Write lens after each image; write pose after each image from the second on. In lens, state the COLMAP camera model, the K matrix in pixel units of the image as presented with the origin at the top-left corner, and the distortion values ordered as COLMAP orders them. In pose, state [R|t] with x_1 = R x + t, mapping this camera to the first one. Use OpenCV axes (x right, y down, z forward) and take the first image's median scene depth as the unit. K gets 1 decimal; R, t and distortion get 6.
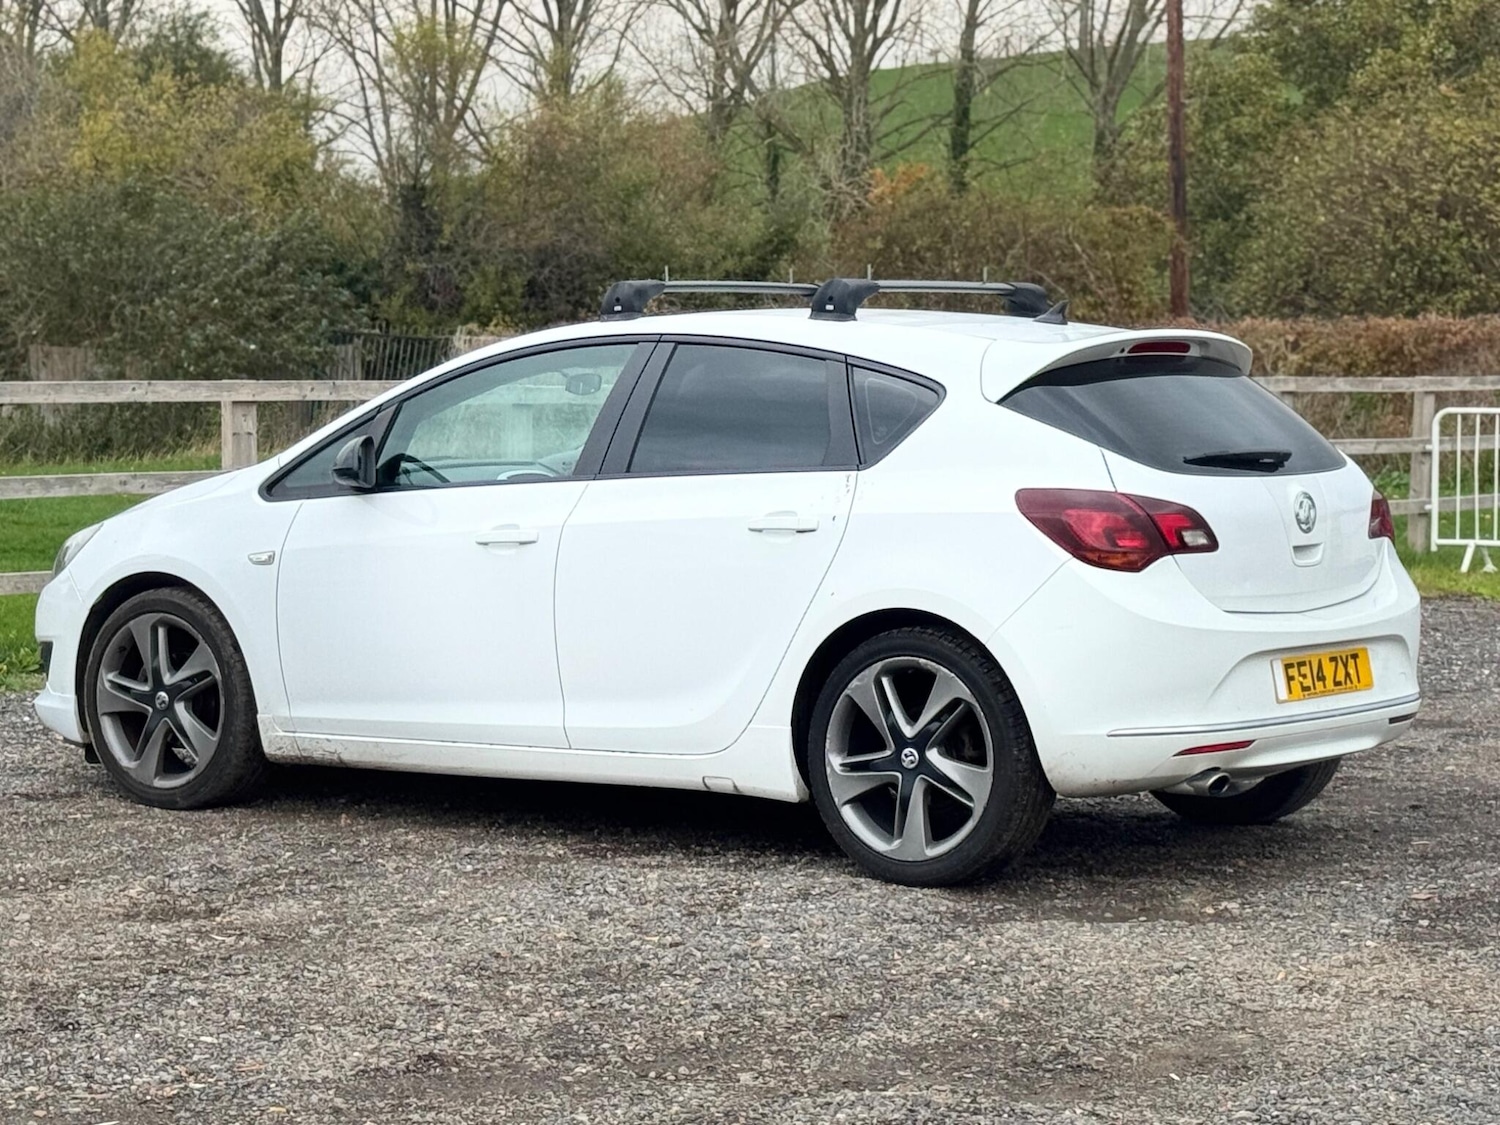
lens RADIAL K [[4173.7, 0, 751.0], [0, 4173.7, 560.7], [0, 0, 1]] dist [0.022881, 0.169210]
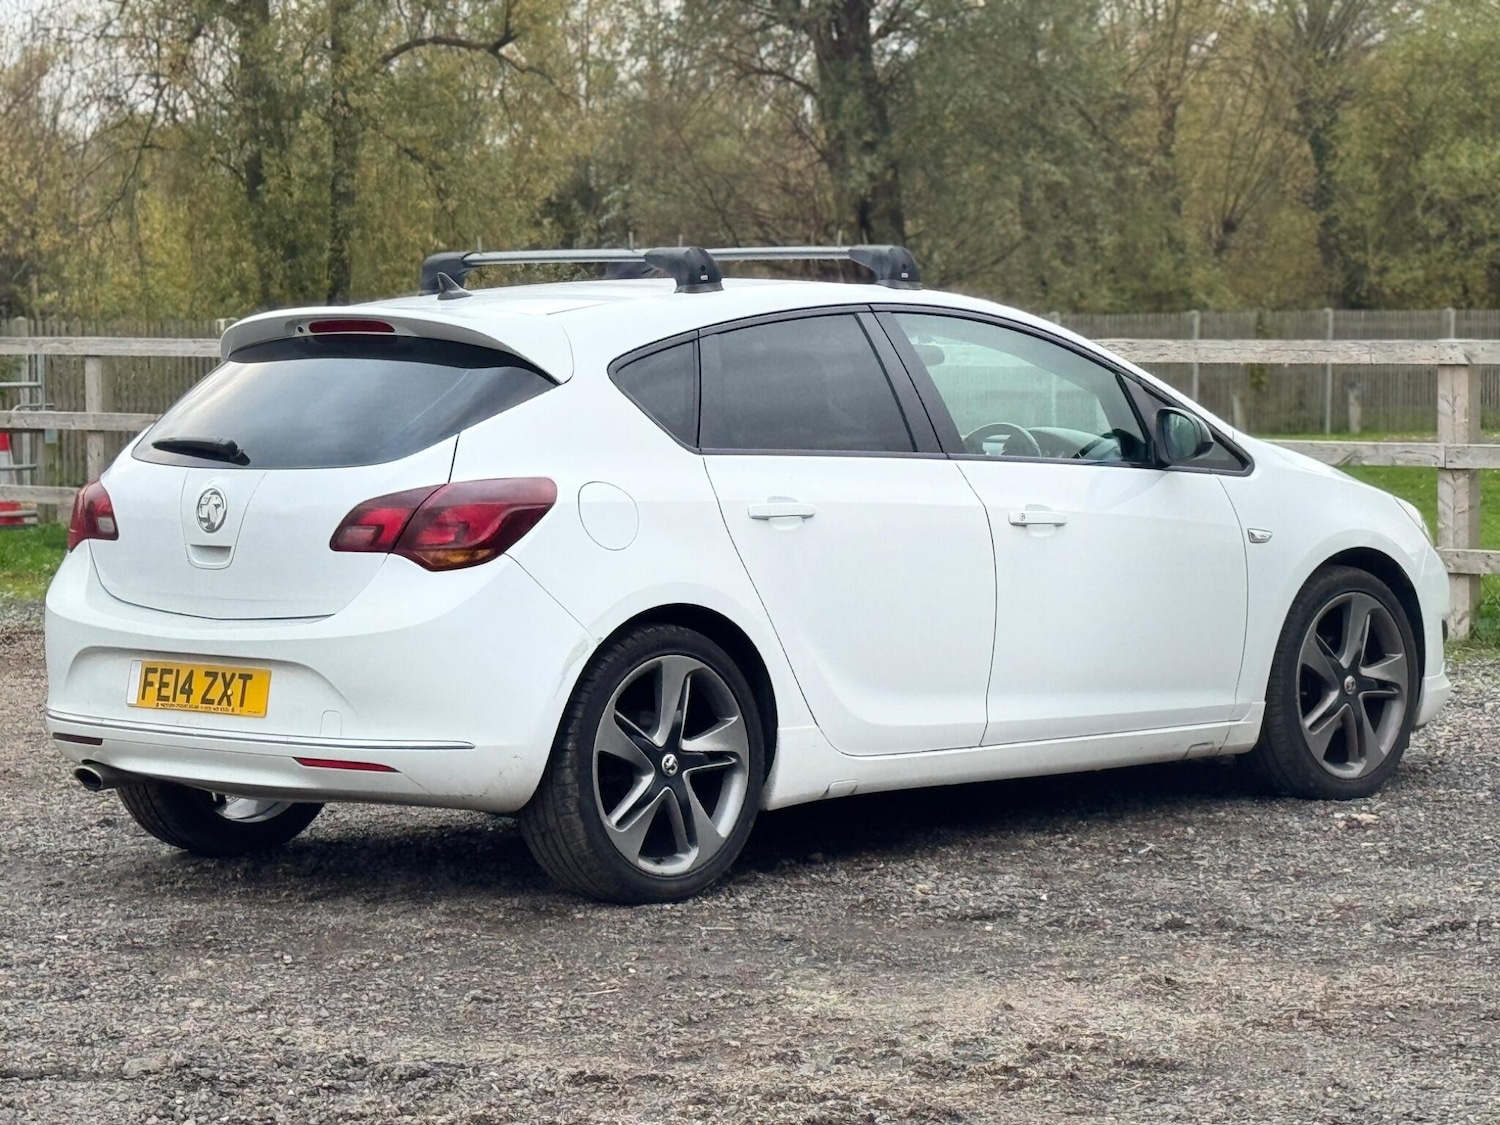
lens RADIAL K [[4819.0, 0, 746.1], [0, 4819.0, 564.4], [0, 0, 1]] dist [0.122715, 0.697531]
pose [[-0.138005, 0.061537, -0.988518, 1.154209], [-0.045211, 0.996636, 0.068354, -0.076691], [0.989399, 0.054125, -0.134759, 1.254034]]
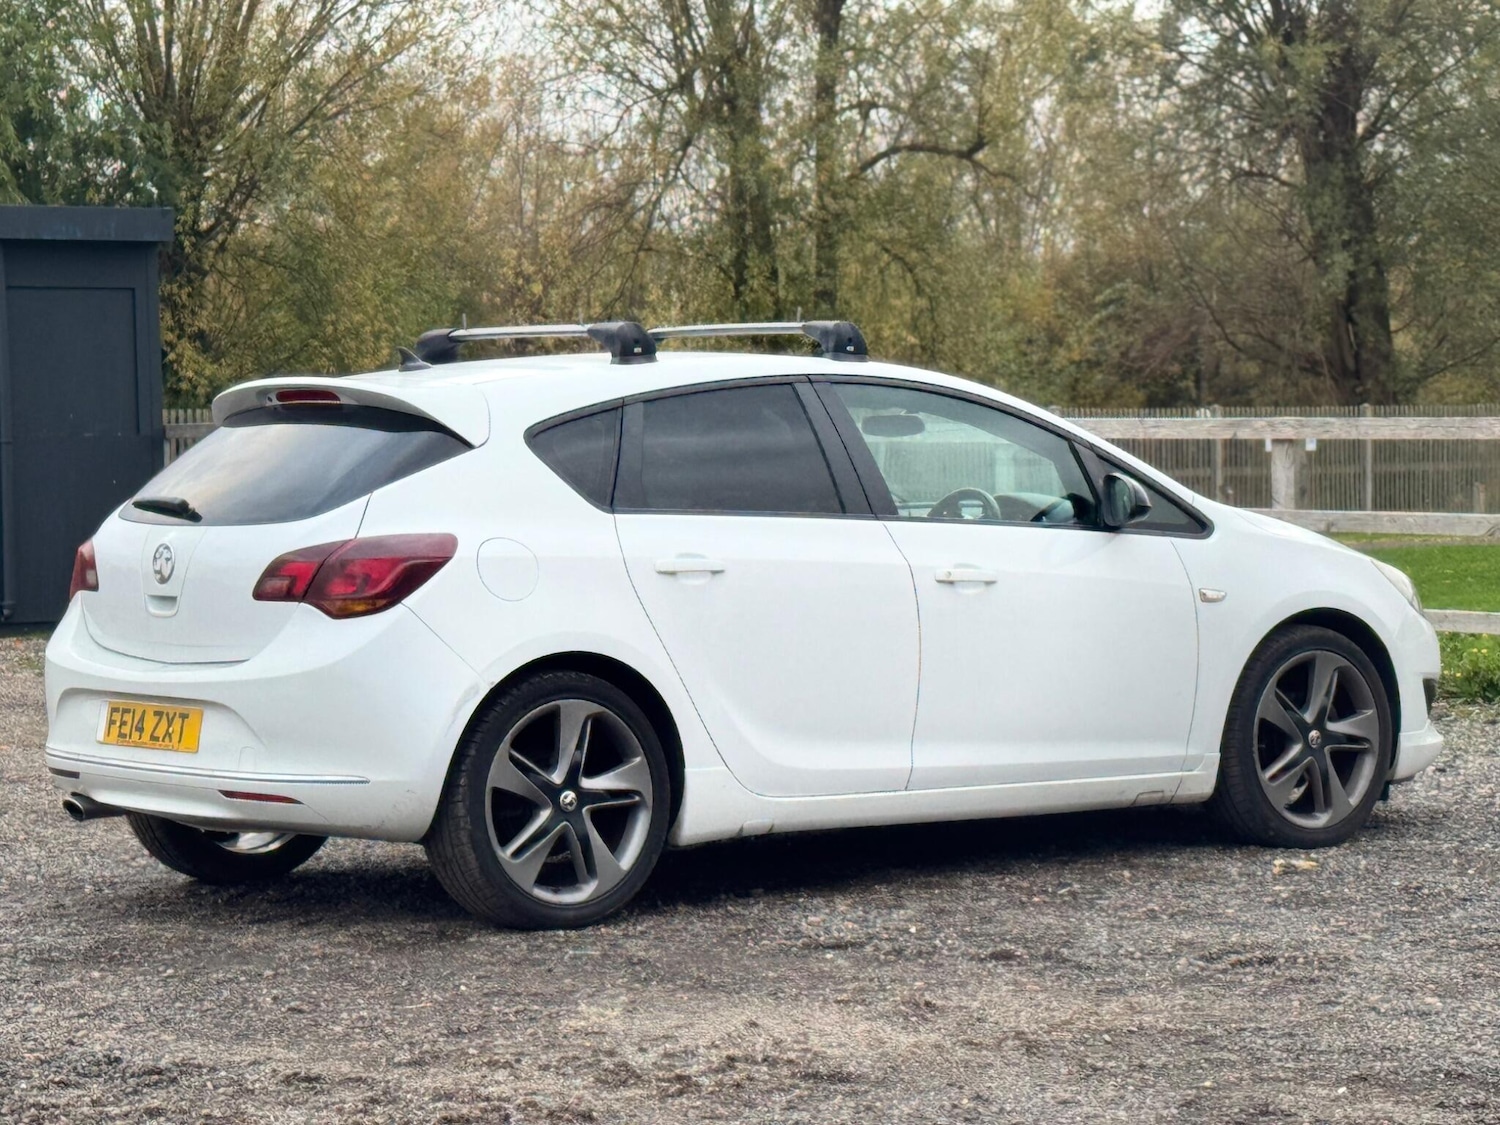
lens RADIAL K [[4579.9, 0, 713.6], [0, 4579.9, 563.6], [0, 0, 1]] dist [0.128255, 0.292432]
pose [[-0.283870, 0.041931, -0.957945, 1.137933], [-0.041319, 0.997581, 0.055910, -0.077631], [0.957972, 0.055452, -0.281451, 1.428310]]
